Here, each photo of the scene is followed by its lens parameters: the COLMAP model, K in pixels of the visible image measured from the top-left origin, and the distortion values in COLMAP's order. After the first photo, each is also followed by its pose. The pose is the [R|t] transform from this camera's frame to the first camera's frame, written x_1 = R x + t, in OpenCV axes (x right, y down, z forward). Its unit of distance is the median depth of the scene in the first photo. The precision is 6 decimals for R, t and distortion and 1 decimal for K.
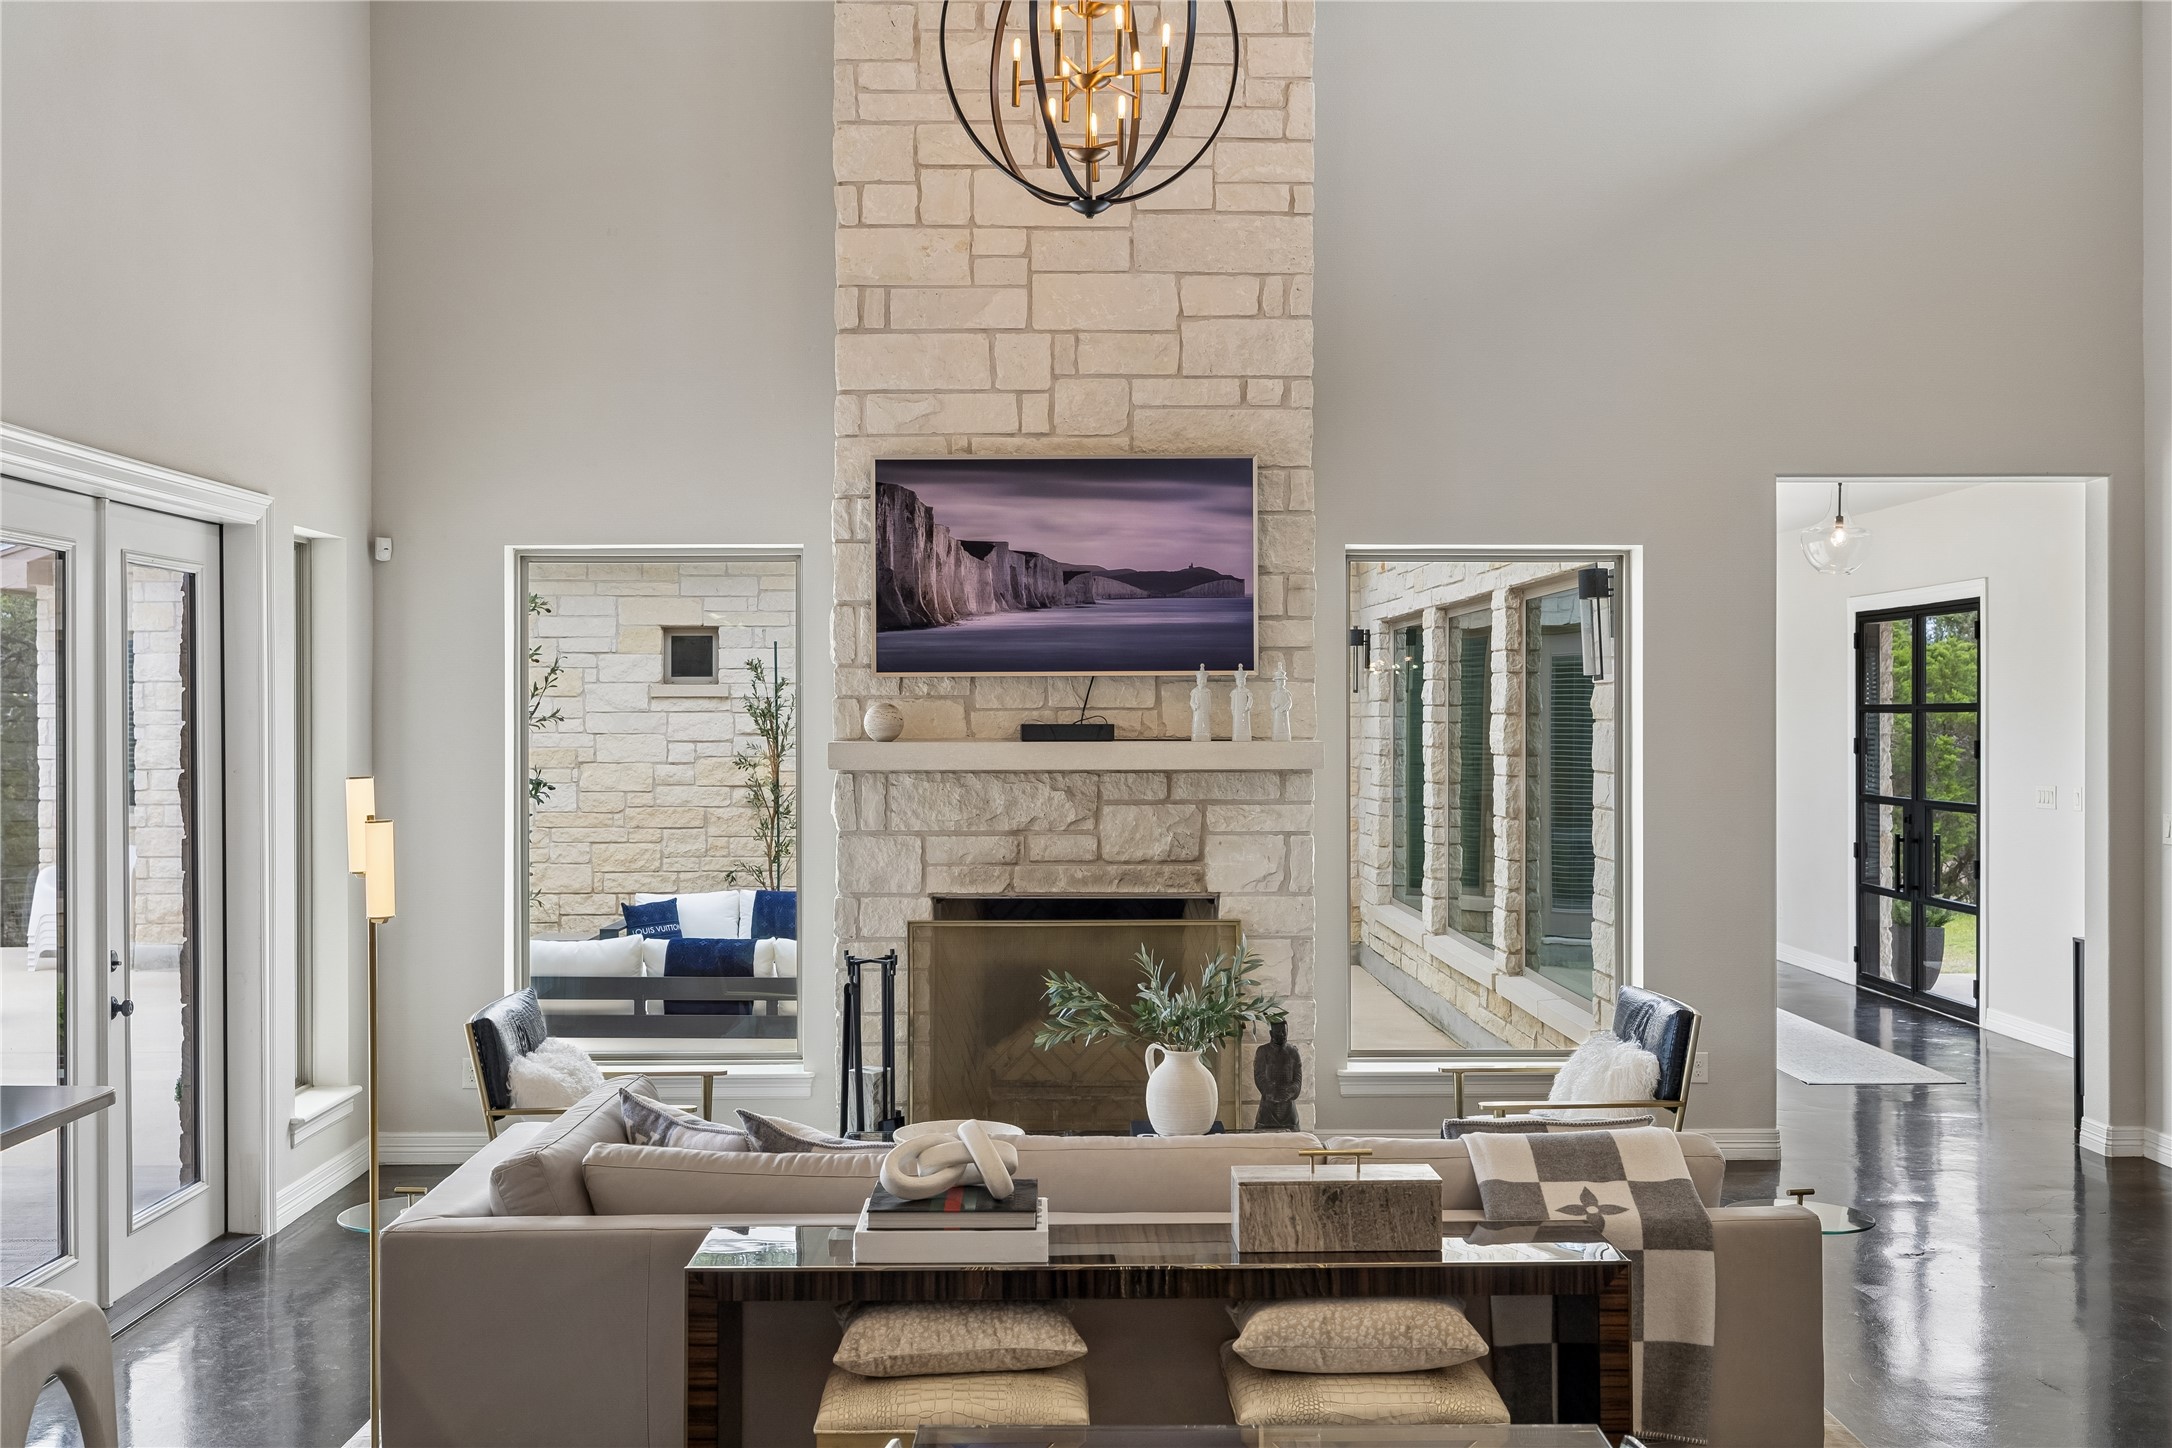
lens RADIAL K [[2062.7, 0, 1066.9], [0, 2062.7, 735.0], [0, 0, 1]] dist [-0.005875, 0.000000]
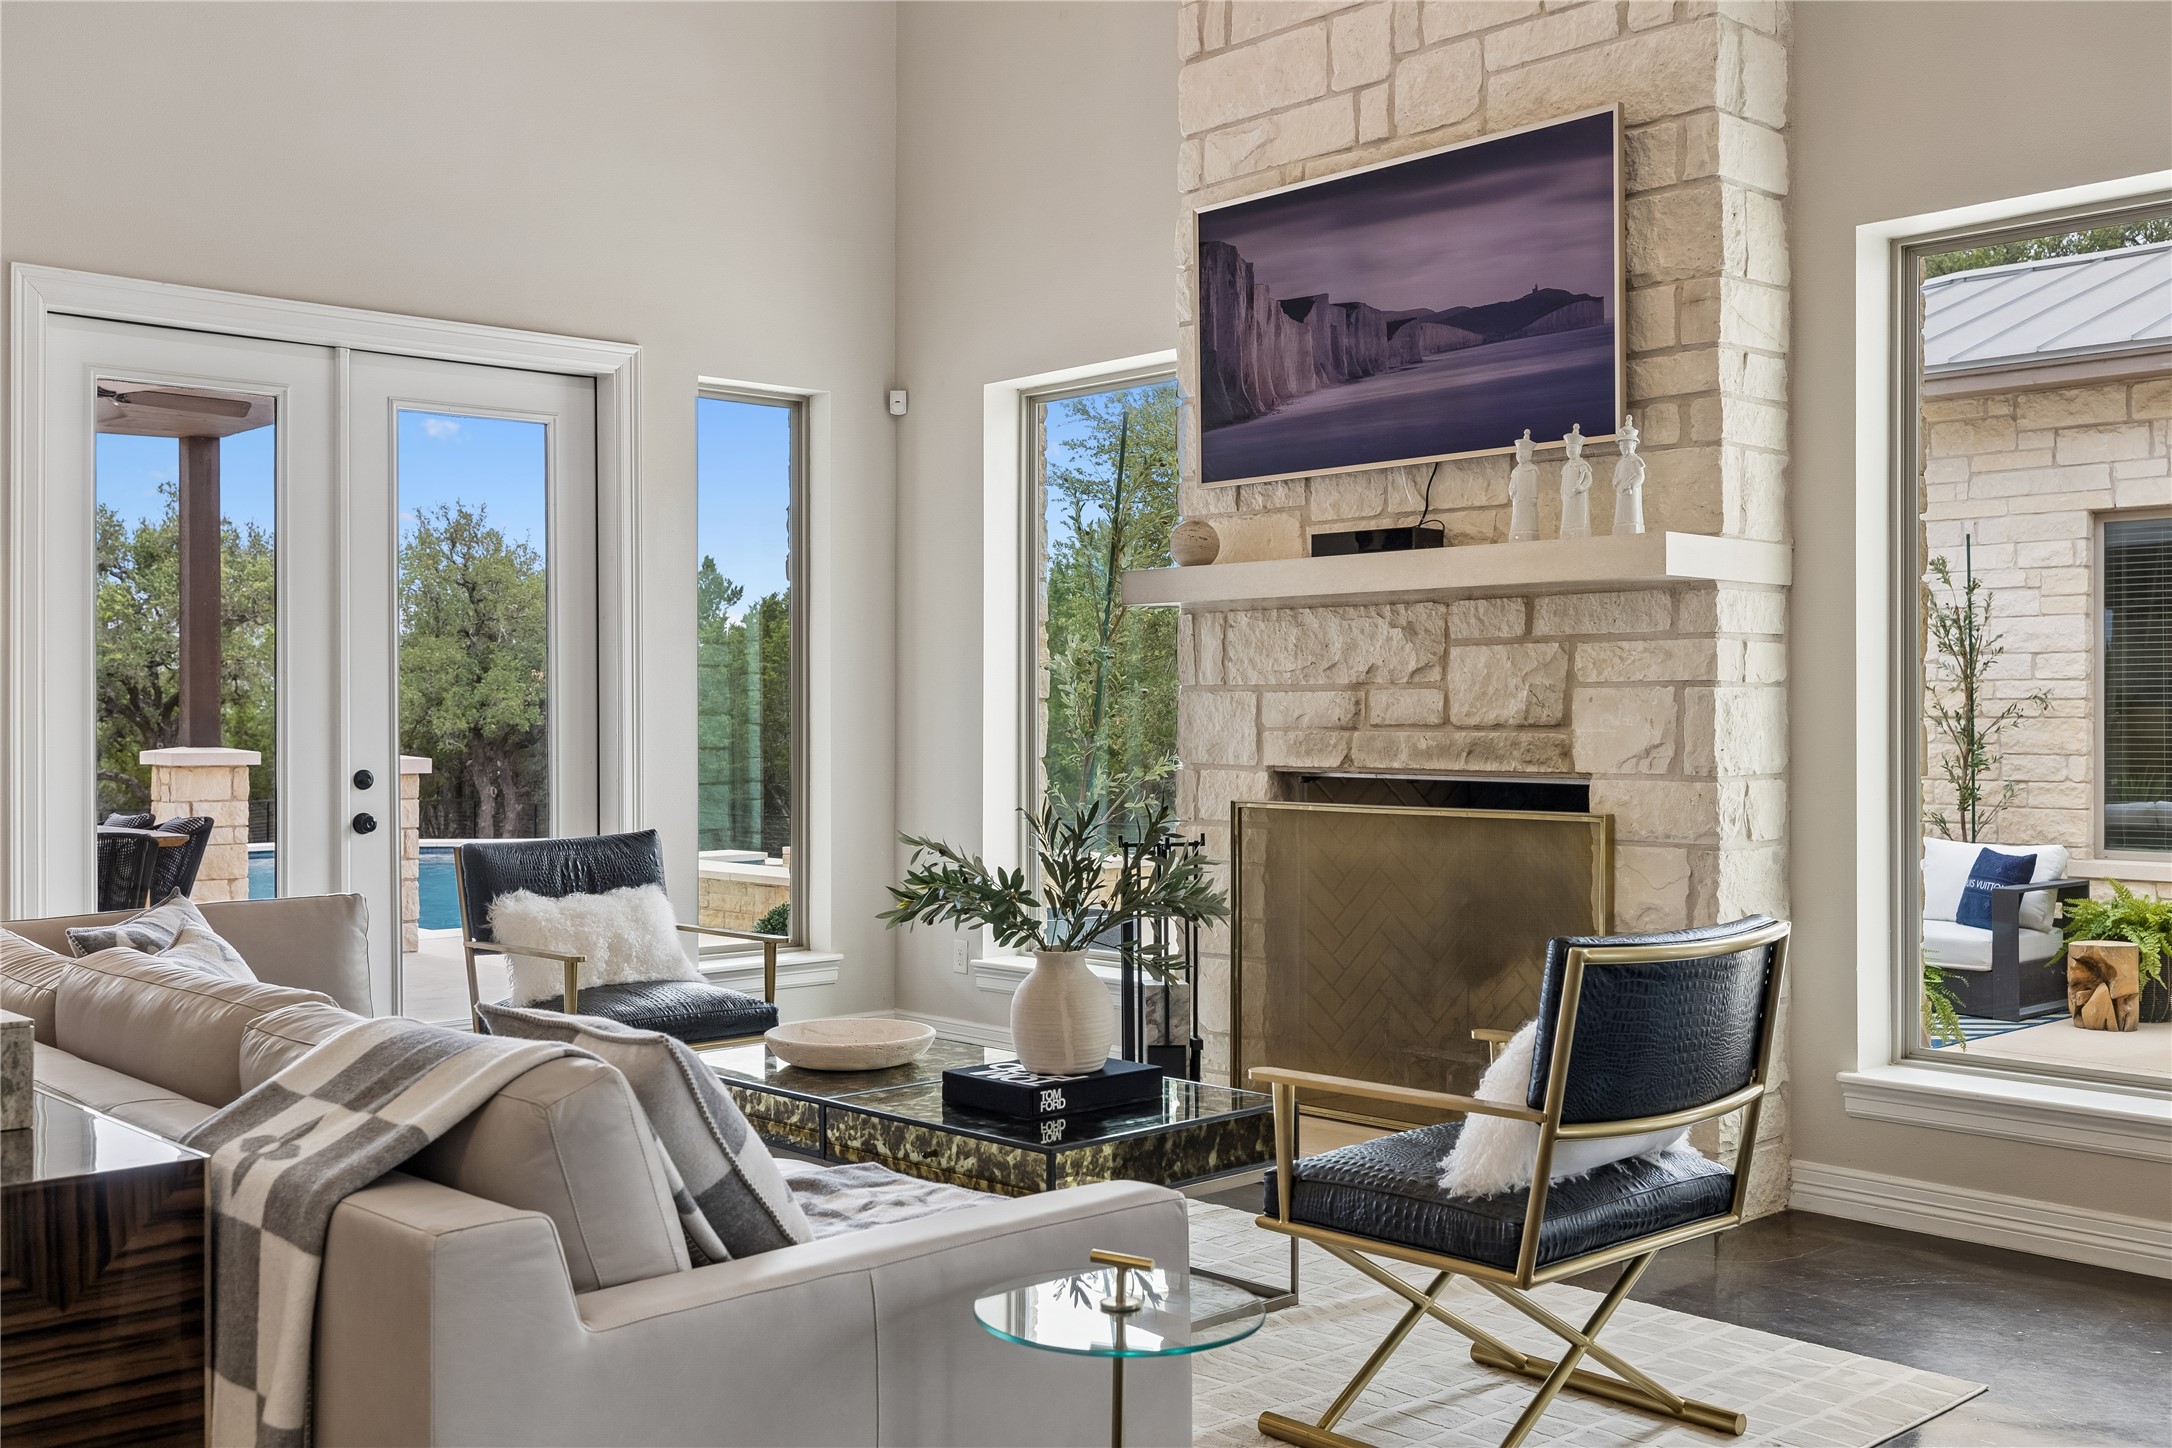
lens RADIAL K [[2062.7, 0, 1090.5], [0, 2062.7, 722.5], [0, 0, 1]] dist [-0.005875, 0.000000]
pose [[0.679854, 0.004263, -0.733335, 0.454108], [-0.004512, 0.999988, 0.001630, 0.059638], [0.733334, 0.002201, 0.679866, 0.428644]]
